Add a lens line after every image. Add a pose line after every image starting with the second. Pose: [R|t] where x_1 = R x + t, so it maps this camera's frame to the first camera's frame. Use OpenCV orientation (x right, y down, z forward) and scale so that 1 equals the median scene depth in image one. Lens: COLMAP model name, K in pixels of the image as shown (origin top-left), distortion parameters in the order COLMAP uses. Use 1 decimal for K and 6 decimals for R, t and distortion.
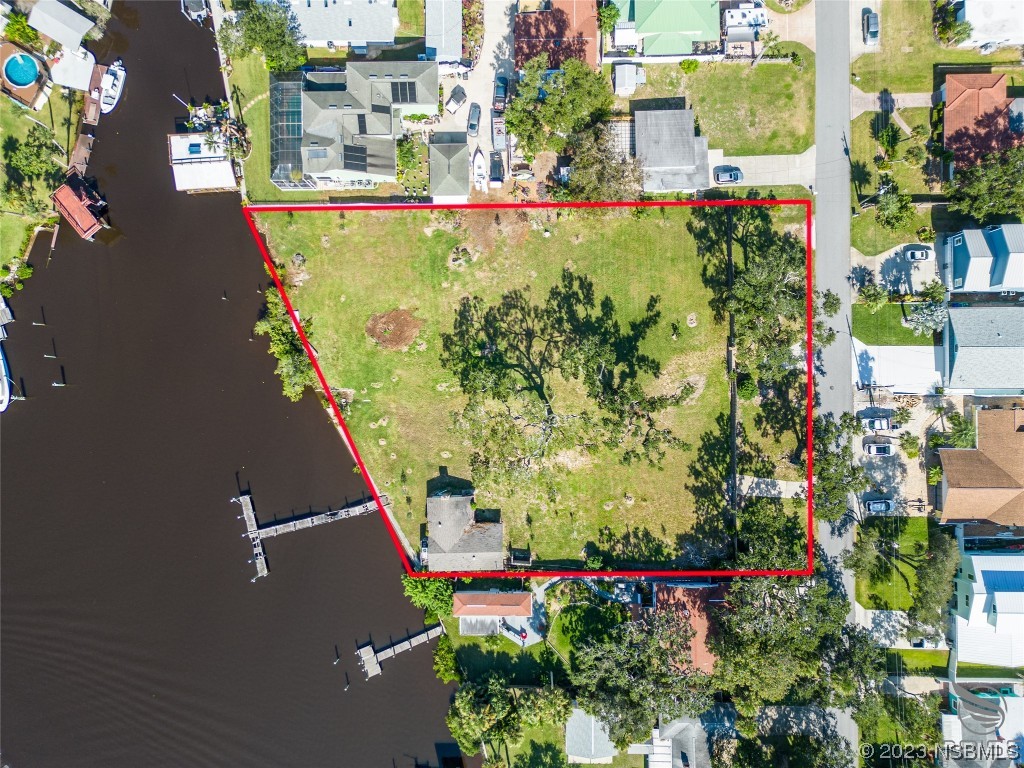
lens RADIAL K [[715.4, 0, 508.5], [0, 715.4, 380.2], [0, 0, 1]] dist [0.072675, -0.071511]
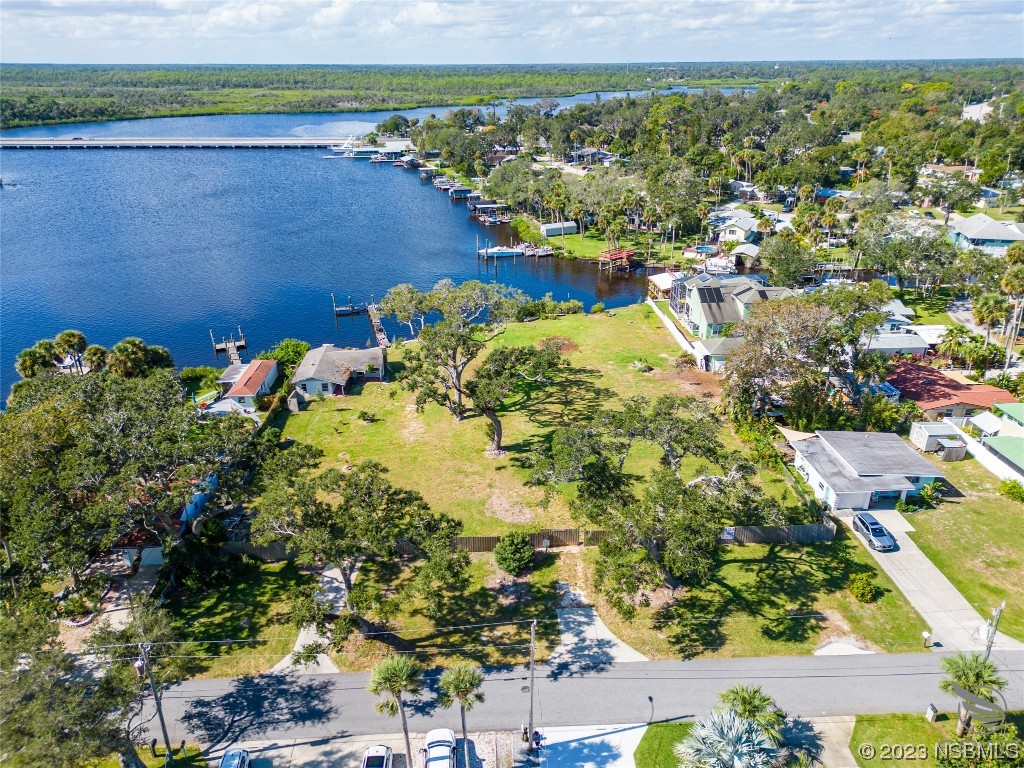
lens RADIAL K [[730.3, 0, 509.8], [0, 730.3, 347.6], [0, 0, 1]] dist [0.068699, -0.067267]
pose [[0.038938, 0.375024, -0.926197, 0.789703], [-0.999096, 0.030462, -0.029668, 0.026677], [0.017088, 0.926514, 0.375871, 0.626198]]
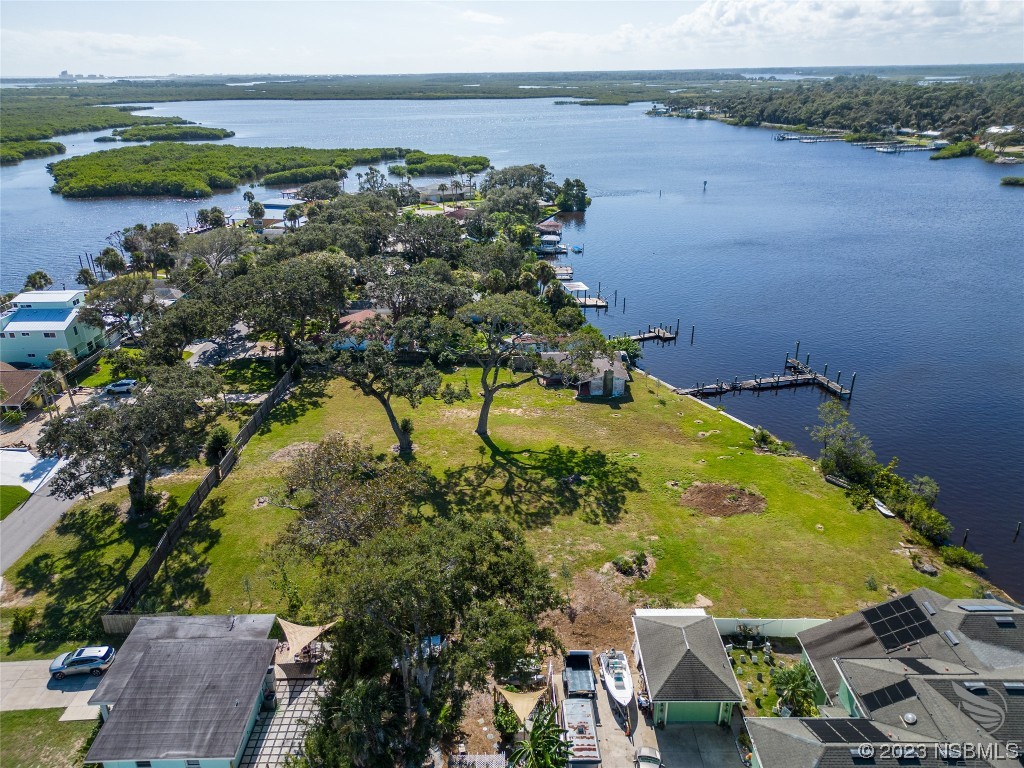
lens RADIAL K [[726.0, 0, 510.2], [0, 726.0, 379.4], [0, 0, 1]] dist [0.020813, -0.005679]
pose [[-0.999585, 0.020862, 0.019880, 0.014970], [0.010478, -0.379502, 0.925132, -0.642156], [0.026845, 0.924956, 0.379125, 0.656118]]
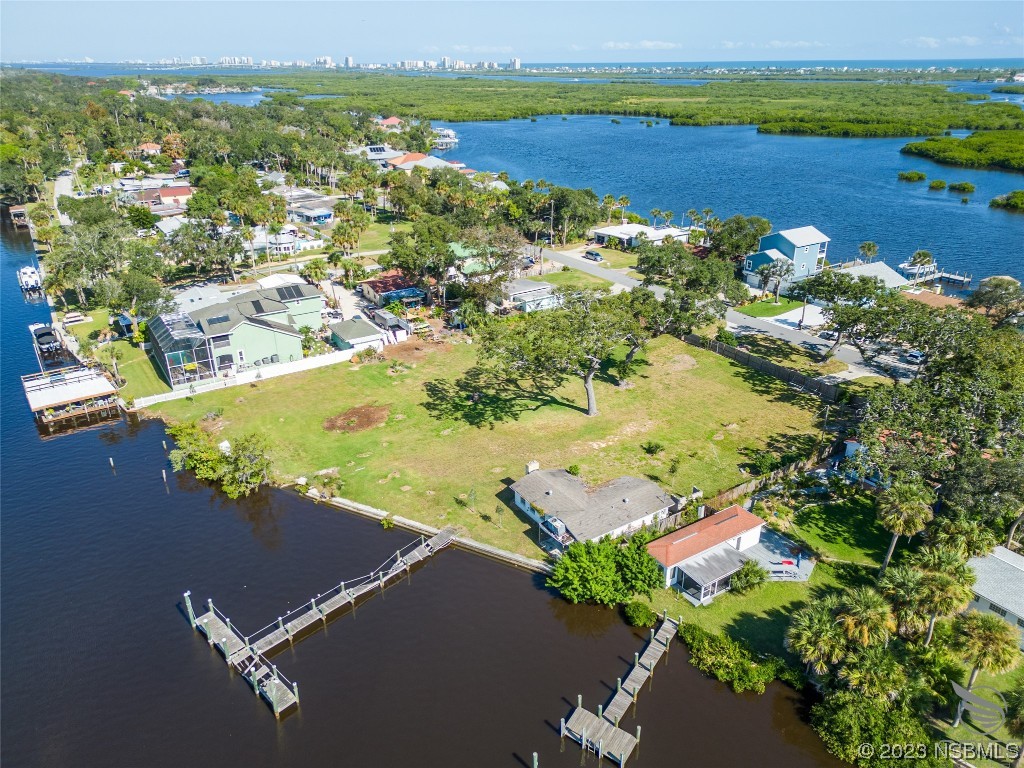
lens RADIAL K [[715.4, 0, 508.5], [0, 715.4, 380.2], [0, 0, 1]] dist [0.072675, -0.071511]
pose [[0.844409, -0.206721, 0.494207, -0.407349], [0.535514, 0.350027, -0.768574, 0.618150], [-0.014105, 0.913645, 0.406267, 0.644652]]
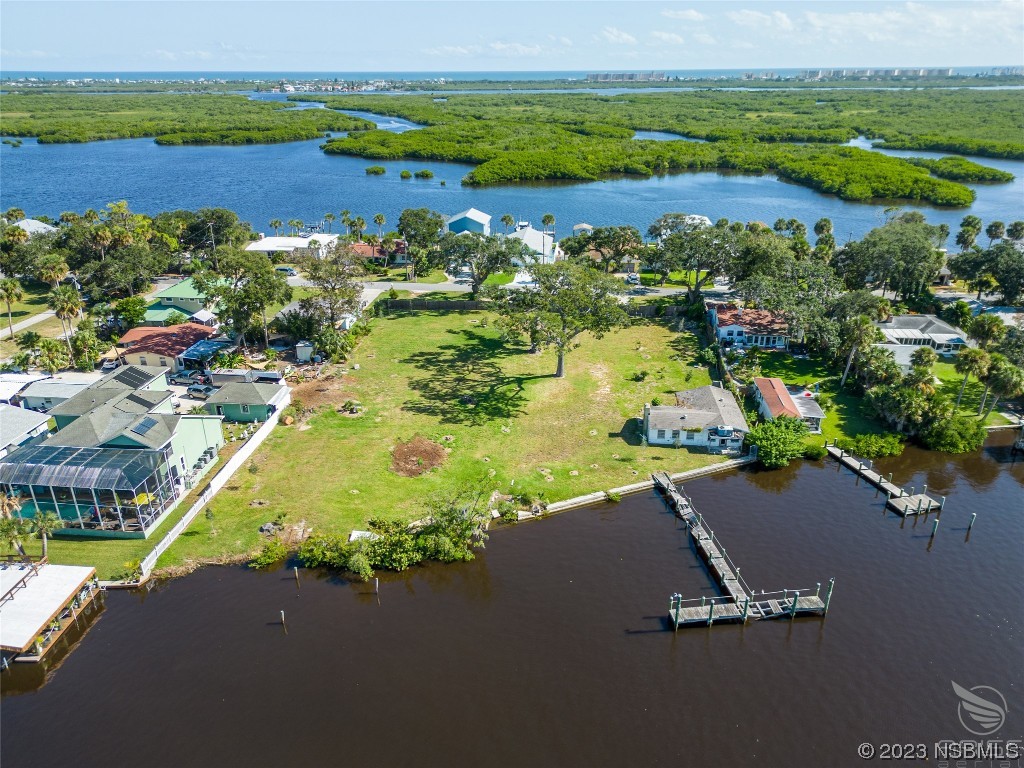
lens RADIAL K [[717.2, 0, 512.0], [0, 717.2, 384.0], [0, 0, 1]] dist [0.070864, -0.069461]
pose [[0.110822, -0.383305, 0.916949, -0.794054], [0.993790, 0.052054, -0.098349, 0.091189], [-0.010033, 0.922154, 0.386693, 0.659539]]
